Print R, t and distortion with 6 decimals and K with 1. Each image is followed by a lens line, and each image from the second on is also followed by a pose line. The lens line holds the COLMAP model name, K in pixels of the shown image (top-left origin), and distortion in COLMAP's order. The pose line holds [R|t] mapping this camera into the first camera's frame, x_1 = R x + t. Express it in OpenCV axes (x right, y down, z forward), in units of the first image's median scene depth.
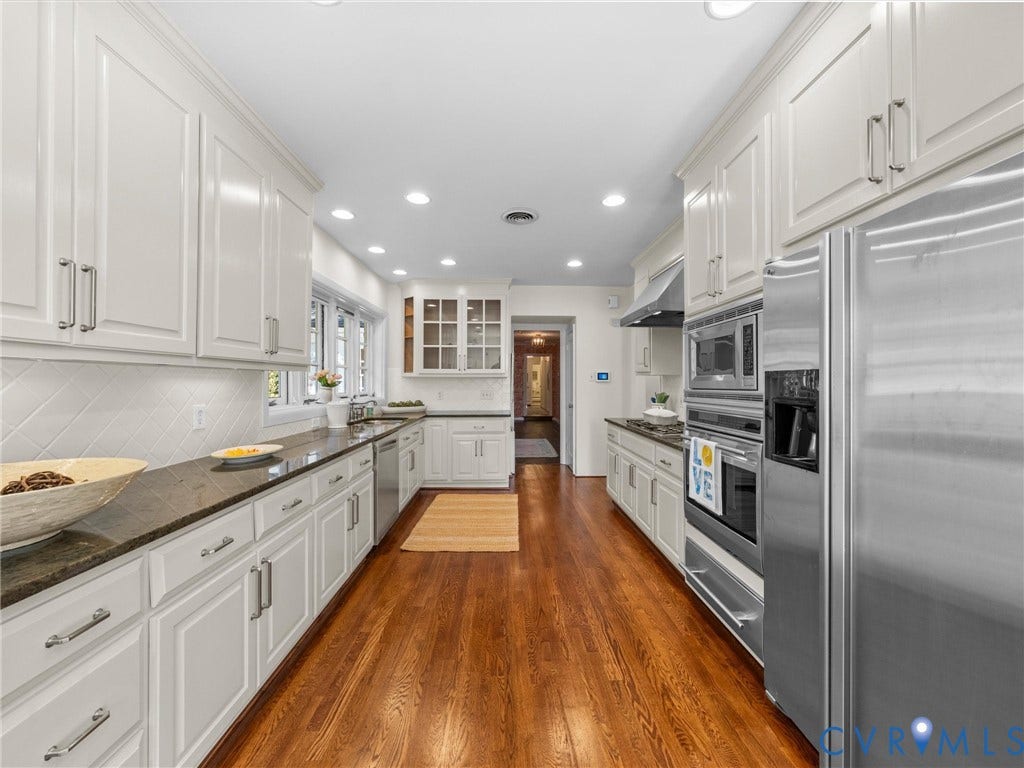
lens RADIAL K [[378.1, 0, 513.0], [0, 378.1, 375.7], [0, 0, 1]] dist [-0.000241, -0.000063]
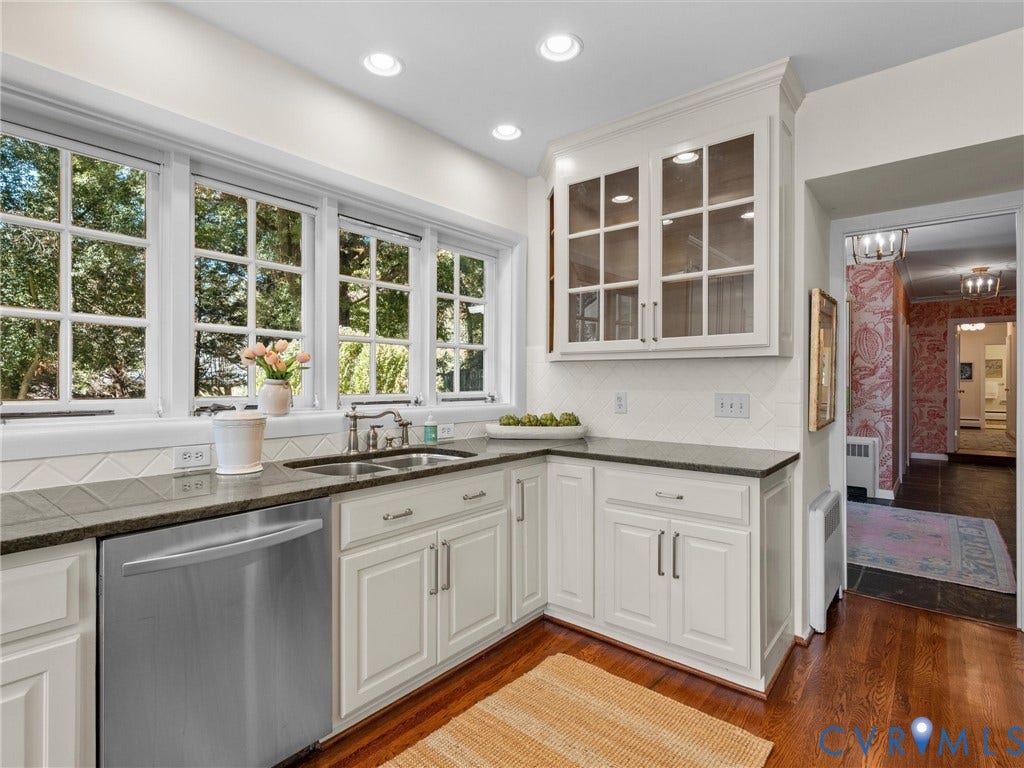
lens RADIAL K [[513.3, 0, 524.2], [0, 513.3, 377.2], [0, 0, 1]] dist [-0.000864, -0.000100]
pose [[0.764001, -0.003627, -0.645205, 0.110084], [0.008707, 0.999951, 0.004690, 0.018896], [0.645156, -0.009201, 0.763995, 0.501298]]
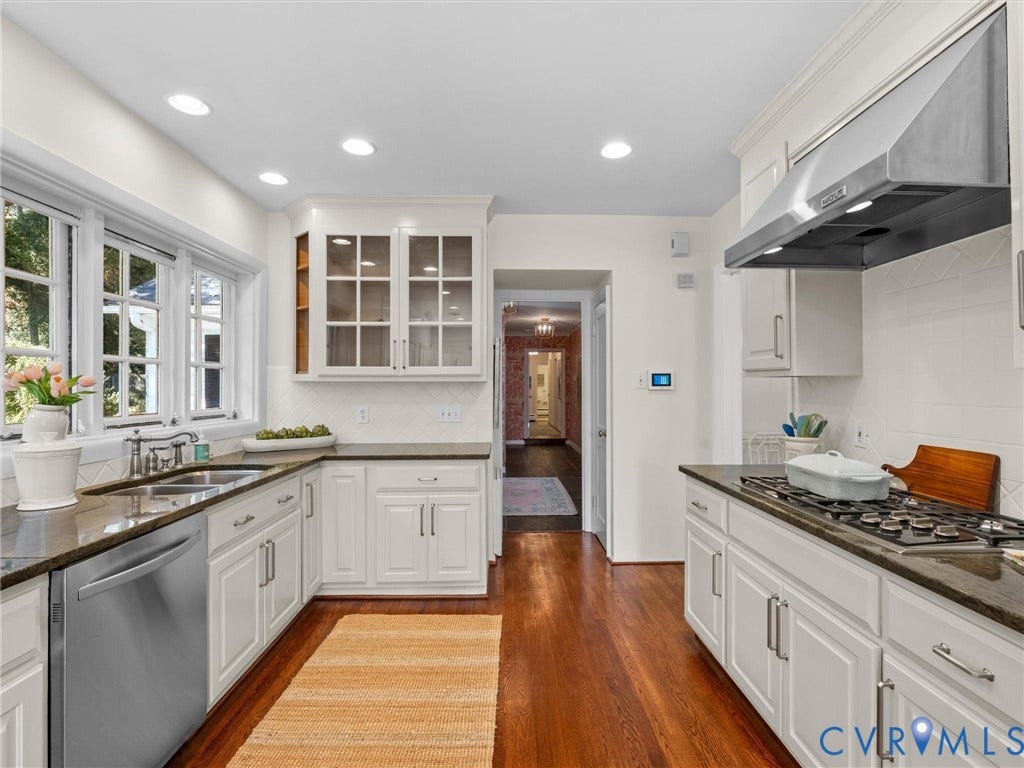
lens RADIAL K [[485.6, 0, 514.4], [0, 485.6, 379.6], [0, 0, 1]] dist [-0.002318, -0.000839]
pose [[0.999994, -0.002622, 0.002093, 0.025037], [0.002625, 0.999995, -0.001550, 0.002116], [-0.002089, 0.001555, 0.999997, 0.314485]]
